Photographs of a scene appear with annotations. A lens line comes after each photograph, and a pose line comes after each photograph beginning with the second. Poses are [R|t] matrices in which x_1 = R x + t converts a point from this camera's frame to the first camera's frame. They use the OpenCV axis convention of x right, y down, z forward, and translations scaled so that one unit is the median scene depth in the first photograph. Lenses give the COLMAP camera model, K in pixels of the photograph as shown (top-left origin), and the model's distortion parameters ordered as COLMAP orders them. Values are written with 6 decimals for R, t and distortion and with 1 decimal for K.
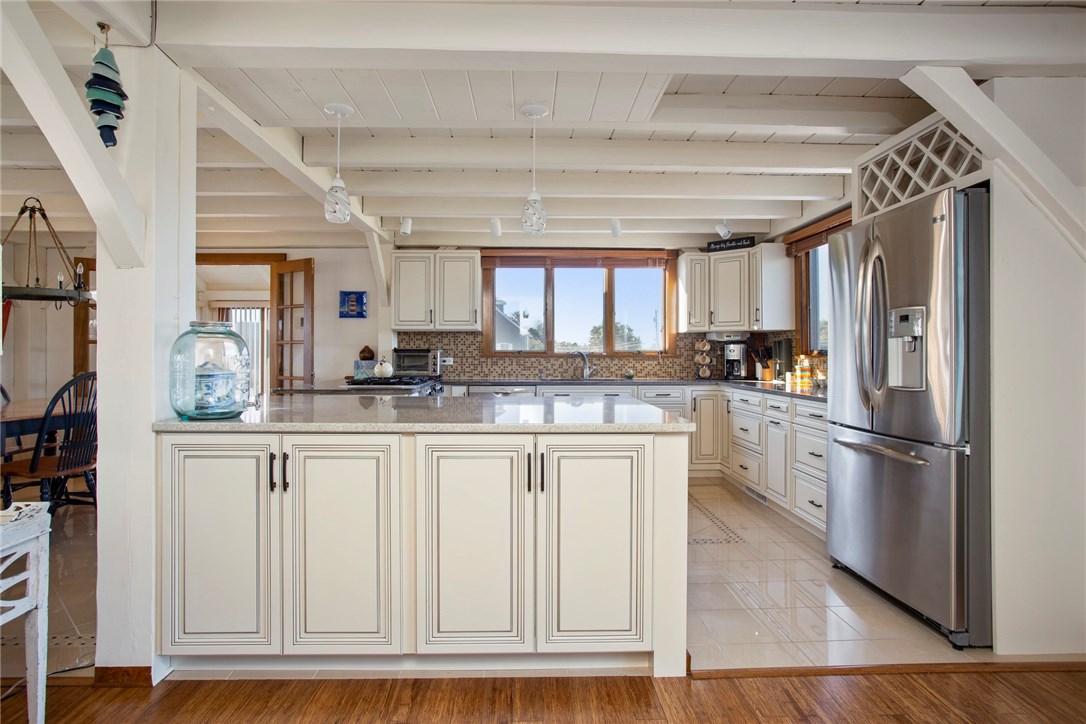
lens RADIAL K [[580.8, 0, 538.7], [0, 580.8, 347.6], [0, 0, 1]] dist [-0.002043, 0.000228]
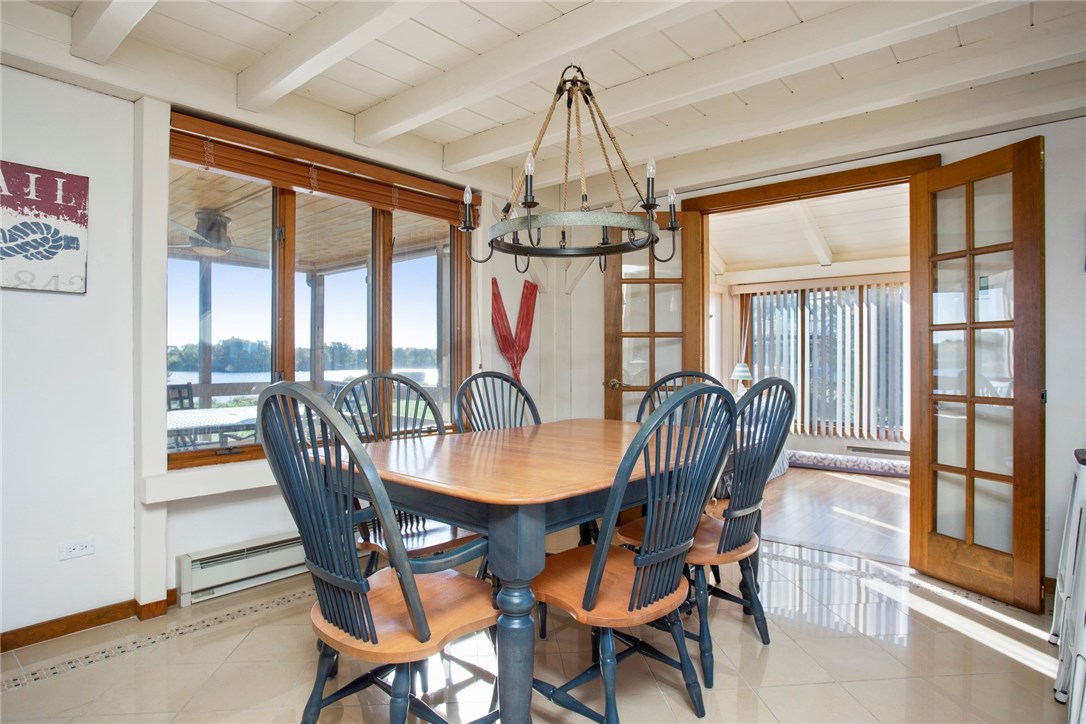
lens RADIAL K [[580.8, 0, 538.7], [0, 580.8, 347.6], [0, 0, 1]] dist [-0.002043, 0.000228]
pose [[0.747293, -0.008334, -0.664443, -0.495775], [0.000146, 0.999923, -0.012378, 0.019659], [0.664495, 0.009153, 0.747237, 0.528652]]
